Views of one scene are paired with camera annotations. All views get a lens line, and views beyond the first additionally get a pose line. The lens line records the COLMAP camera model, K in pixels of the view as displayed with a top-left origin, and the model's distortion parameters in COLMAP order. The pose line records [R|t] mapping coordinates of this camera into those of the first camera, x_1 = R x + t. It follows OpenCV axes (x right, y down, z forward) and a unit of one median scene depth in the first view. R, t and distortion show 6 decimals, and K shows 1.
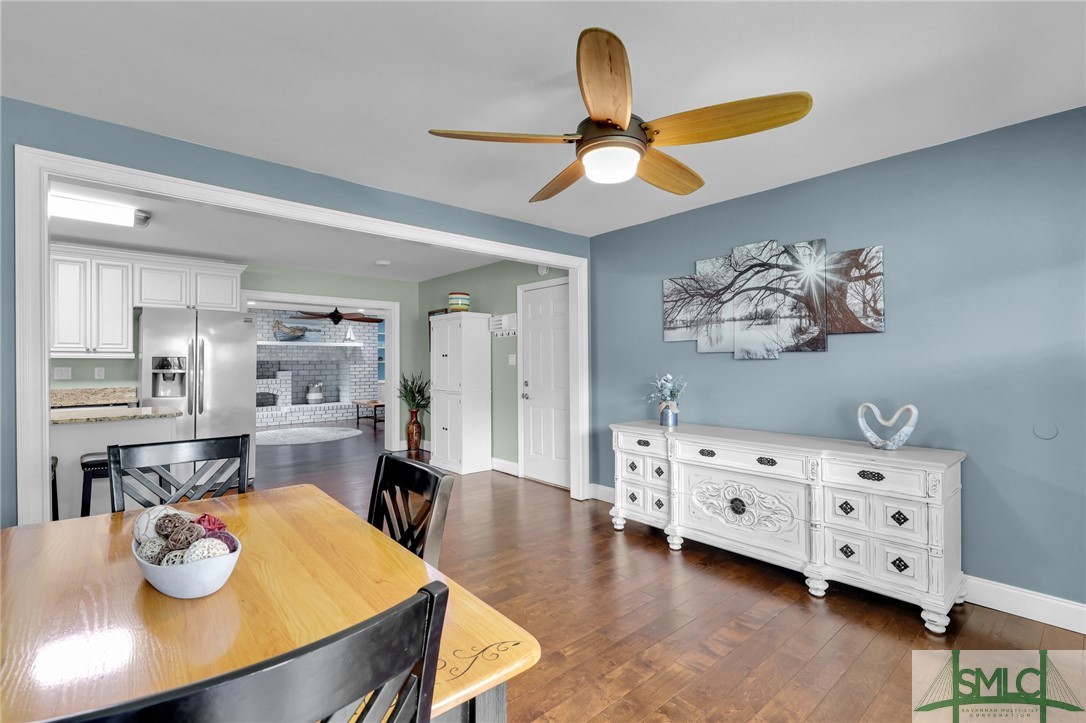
lens RADIAL K [[497.4, 0, 550.0], [0, 497.4, 357.9], [0, 0, 1]] dist [0.003123, -0.000631]
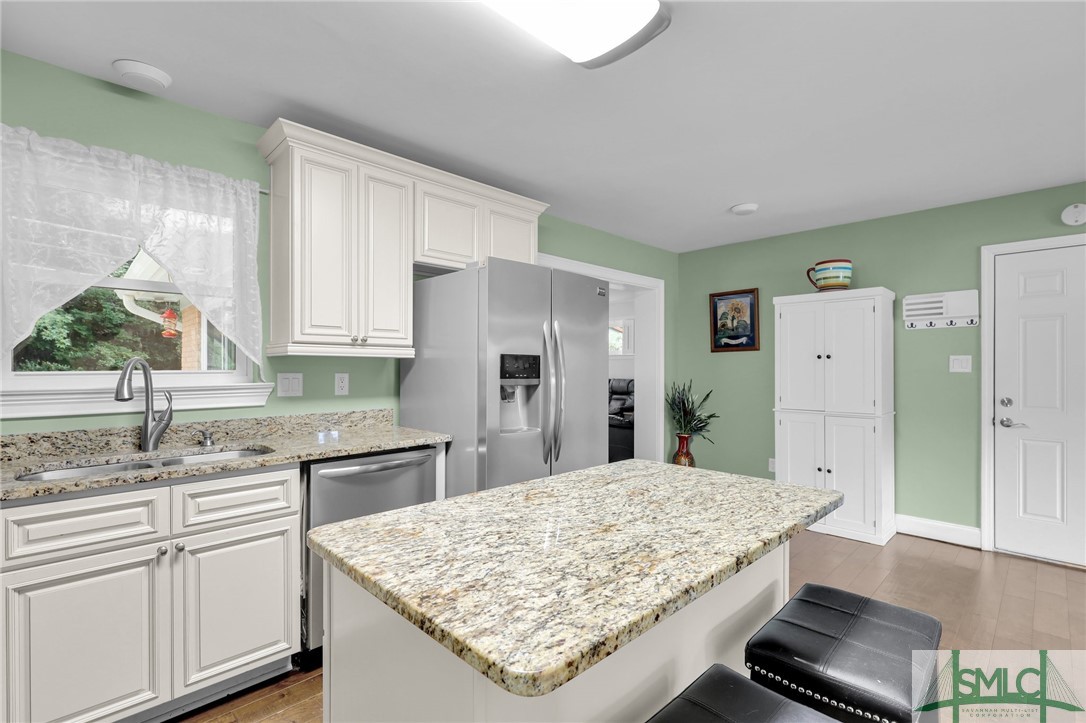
lens RADIAL K [[497.4, 0, 552.6], [0, 497.4, 364.6], [0, 0, 1]] dist [0.003123, -0.000631]
pose [[0.998050, 0.005562, 0.062172, -0.982675], [-0.005929, 0.999966, 0.005724, 0.006308], [-0.062138, -0.006082, 0.998049, 0.613305]]
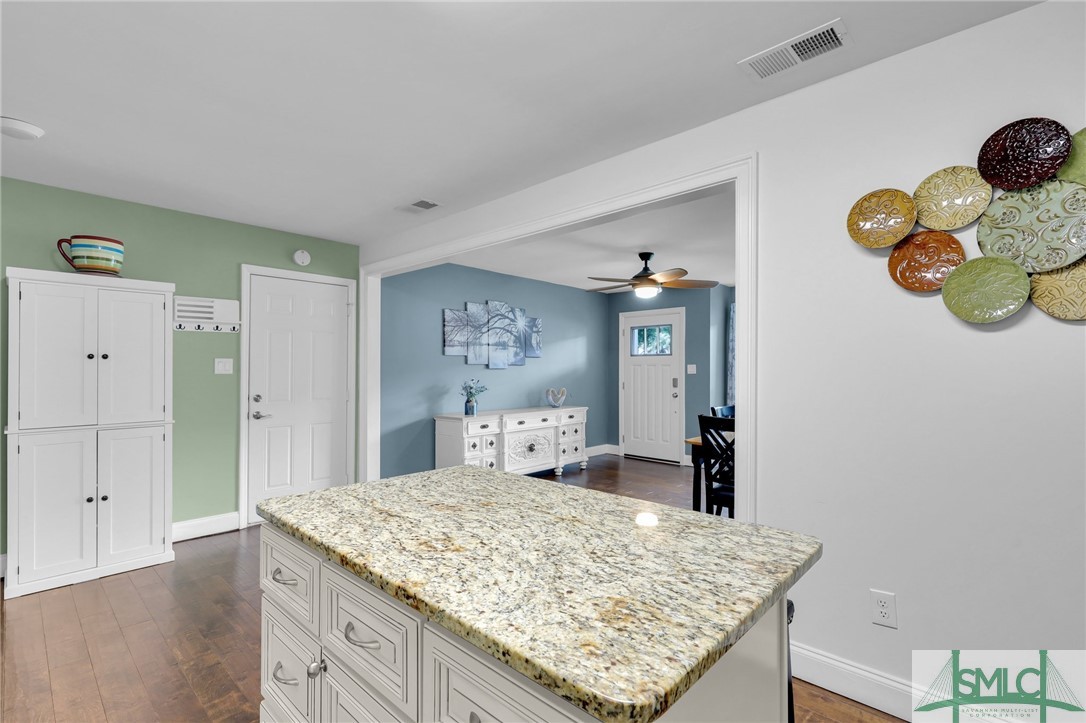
lens RADIAL K [[497.4, 0, 545.5], [0, 497.4, 361.6], [0, 0, 1]] dist [0.003123, -0.000631]
pose [[-0.100257, 0.018951, 0.994781, -1.256016], [-0.011053, 0.999736, -0.020159, 0.009873], [-0.994900, -0.013017, -0.100021, 0.962036]]
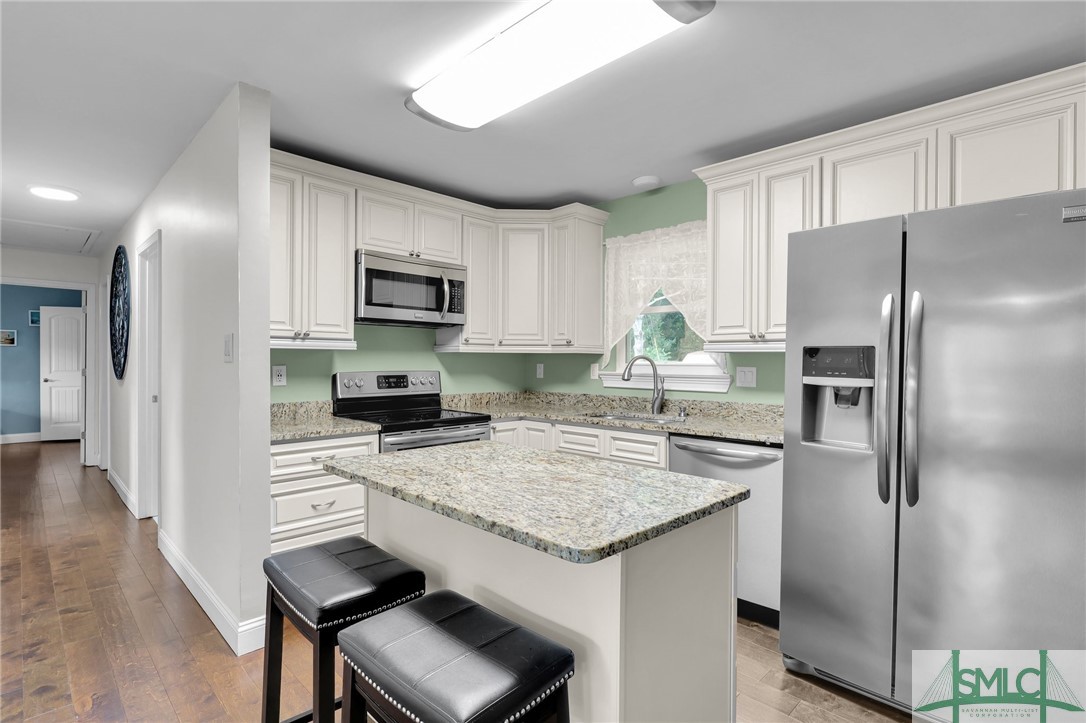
lens RADIAL K [[529.8, 0, 549.3], [0, 529.8, 359.9], [0, 0, 1]] dist [0.008782, -0.000825]
pose [[0.070707, 0.004238, -0.997488, -0.456702], [0.004560, 0.999979, 0.004572, 0.007308], [0.997487, -0.004872, 0.070686, 0.952182]]
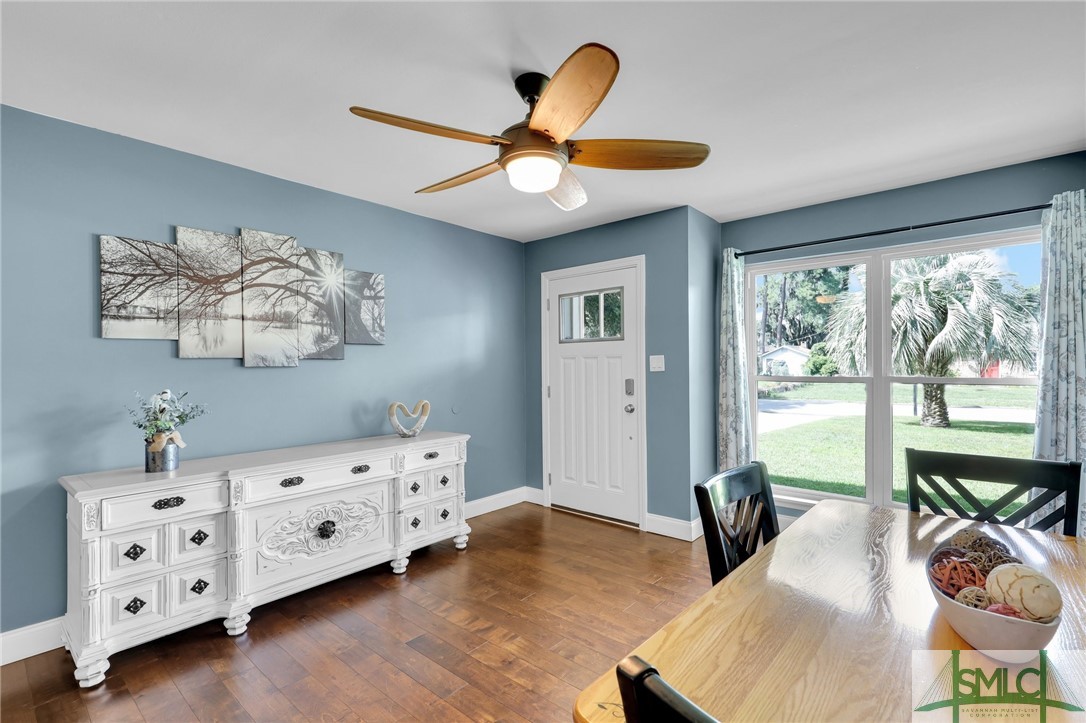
lens RADIAL K [[497.4, 0, 546.0], [0, 497.4, 361.5], [0, 0, 1]] dist [0.003123, -0.000631]
pose [[-0.139445, 0.012766, 0.990148, -0.486271], [0.001224, 0.999918, -0.012719, 0.004255], [-0.990229, -0.000562, -0.139449, 0.618480]]
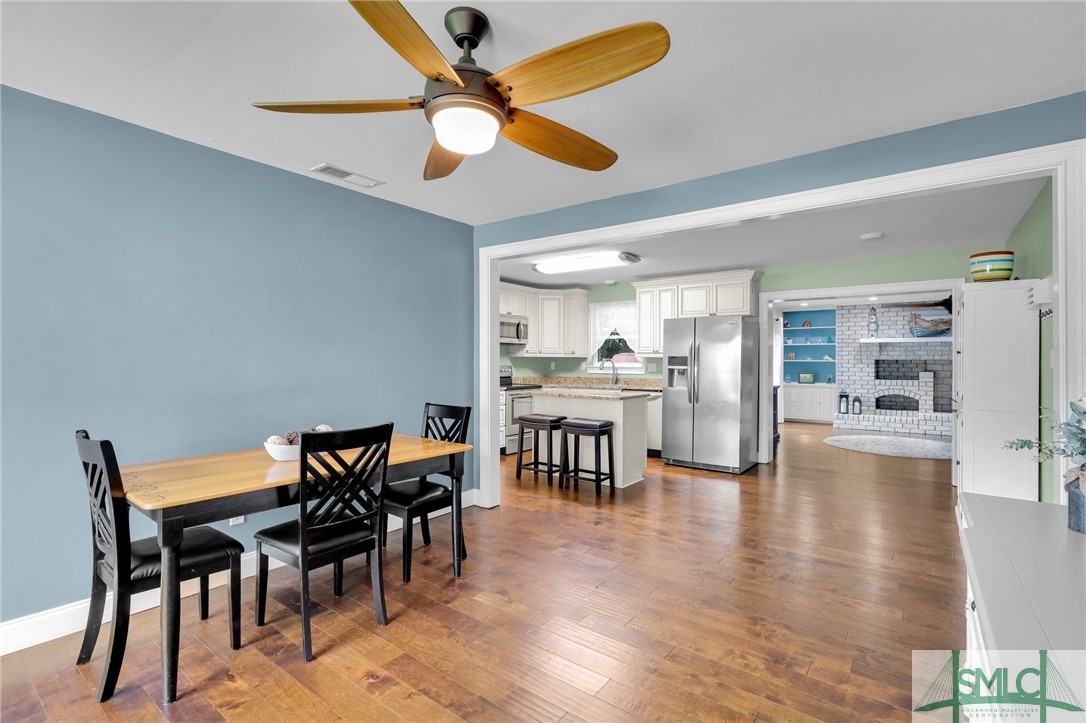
lens RADIAL K [[497.4, 0, 540.3], [0, 497.4, 362.3], [0, 0, 1]] dist [0.003123, -0.000631]
pose [[0.186286, 0.007645, -0.982466, 0.550833], [0.003003, 0.999961, 0.008350, 0.002156], [0.982491, -0.004506, 0.186256, 0.535286]]
